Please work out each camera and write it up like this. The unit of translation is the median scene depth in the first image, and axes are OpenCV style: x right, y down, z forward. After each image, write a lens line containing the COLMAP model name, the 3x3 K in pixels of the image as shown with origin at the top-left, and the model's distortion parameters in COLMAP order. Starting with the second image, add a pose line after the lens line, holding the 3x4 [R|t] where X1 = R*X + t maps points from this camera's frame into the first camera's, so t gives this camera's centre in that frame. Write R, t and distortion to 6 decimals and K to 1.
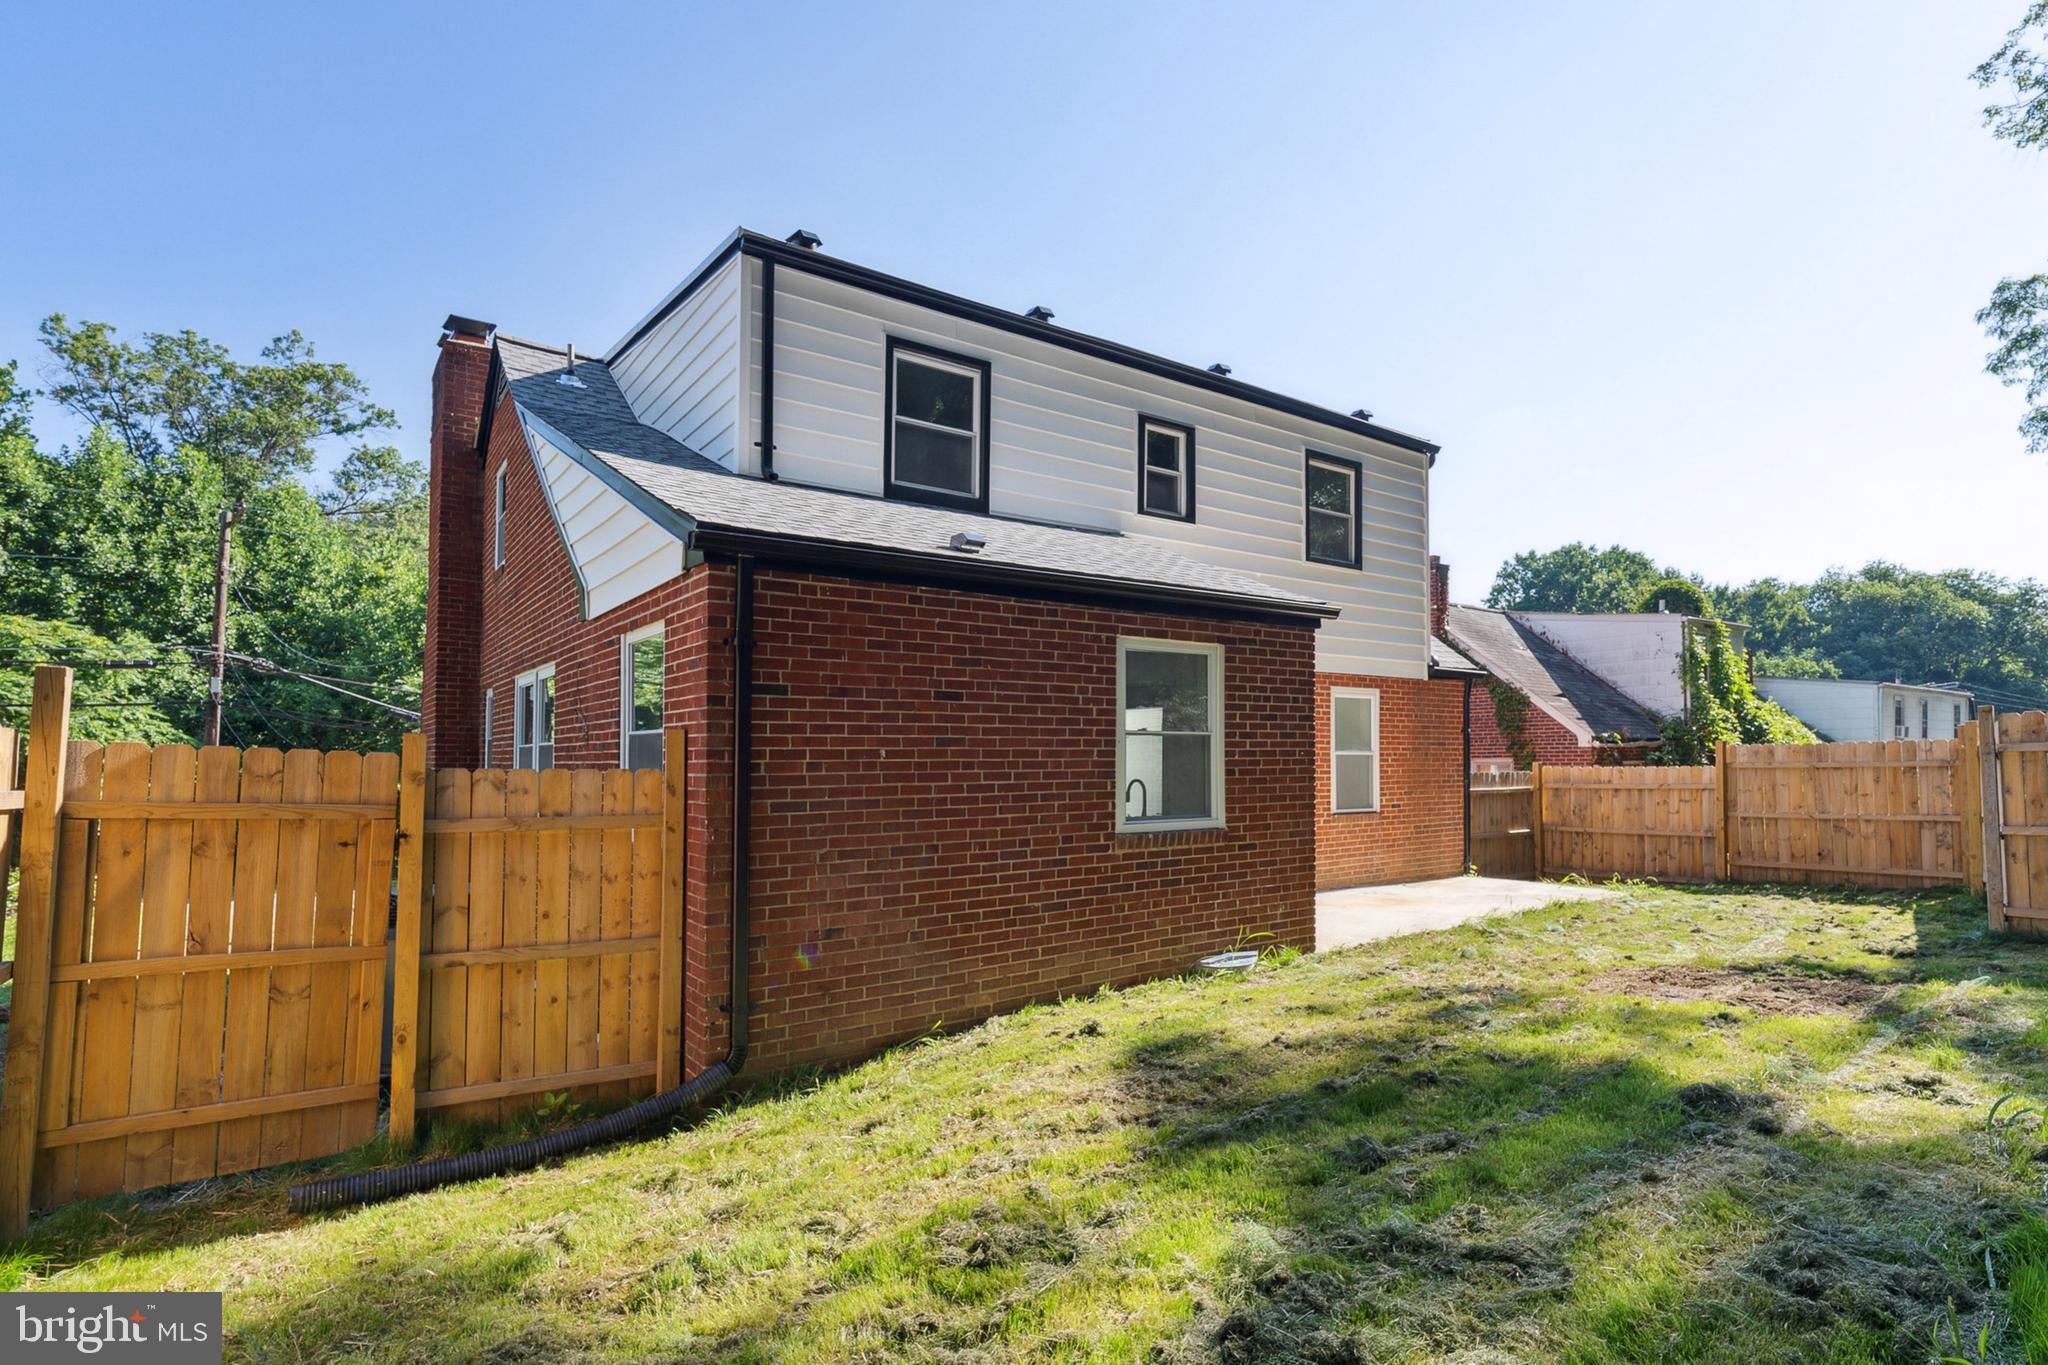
lens RADIAL K [[870.7, 0, 1033.6], [0, 870.7, 690.2], [0, 0, 1]] dist [0.001304, 0.000067]
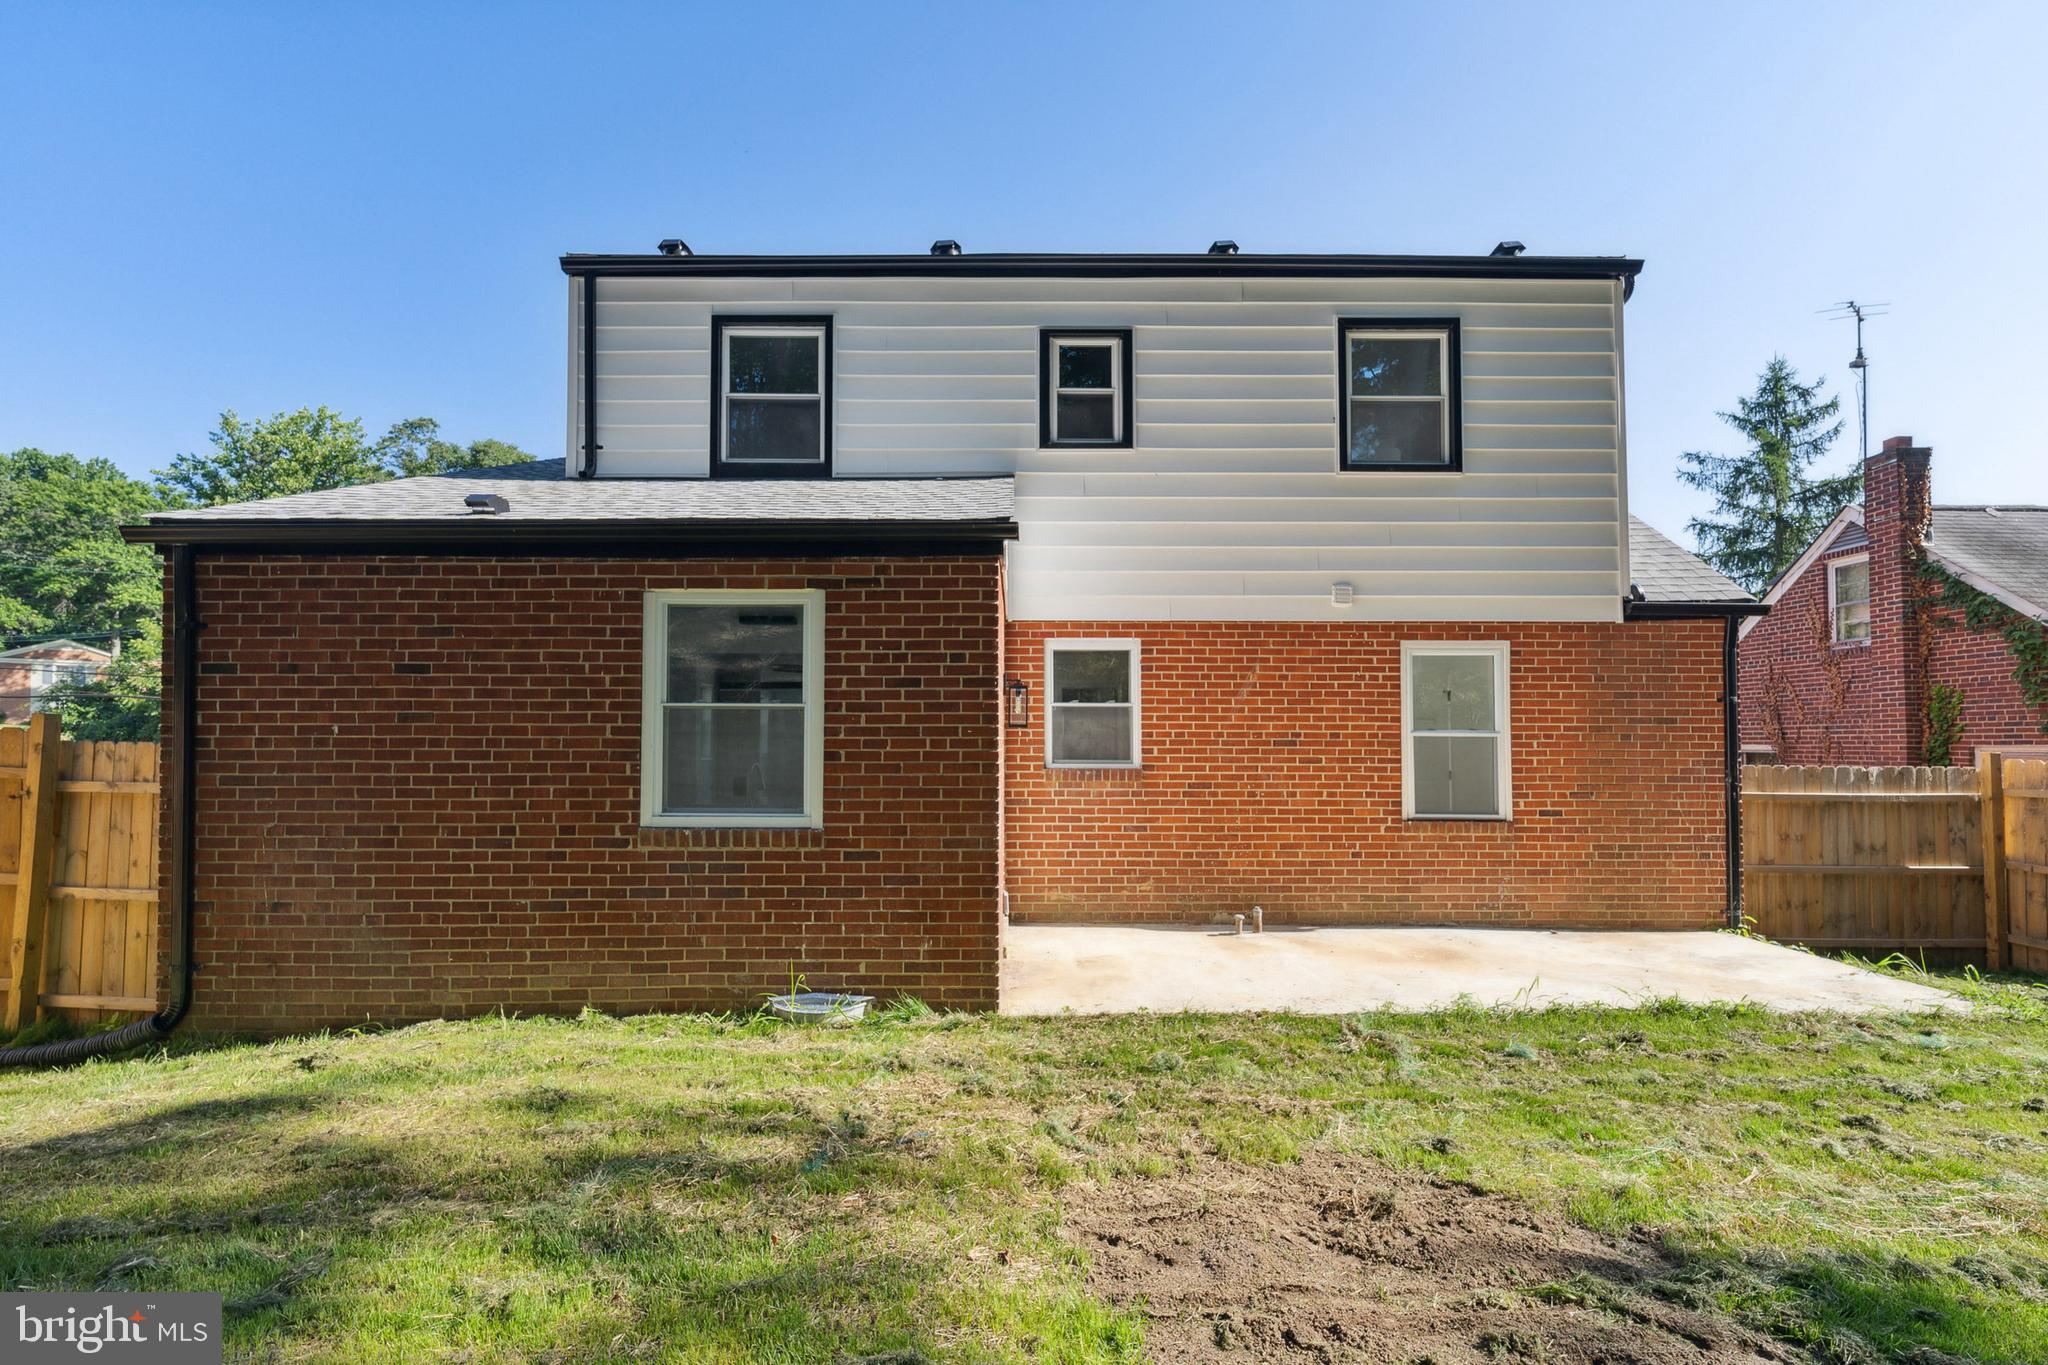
lens RADIAL K [[785.9, 0, 1024.0], [0, 785.9, 682.5], [0, 0, 1]] dist [0.000376, -0.000119]
pose [[0.848504, -0.032473, -0.528192, 0.877768], [0.035037, 0.999373, -0.005157, 0.047215], [0.528028, -0.014130, 0.849109, 0.604750]]
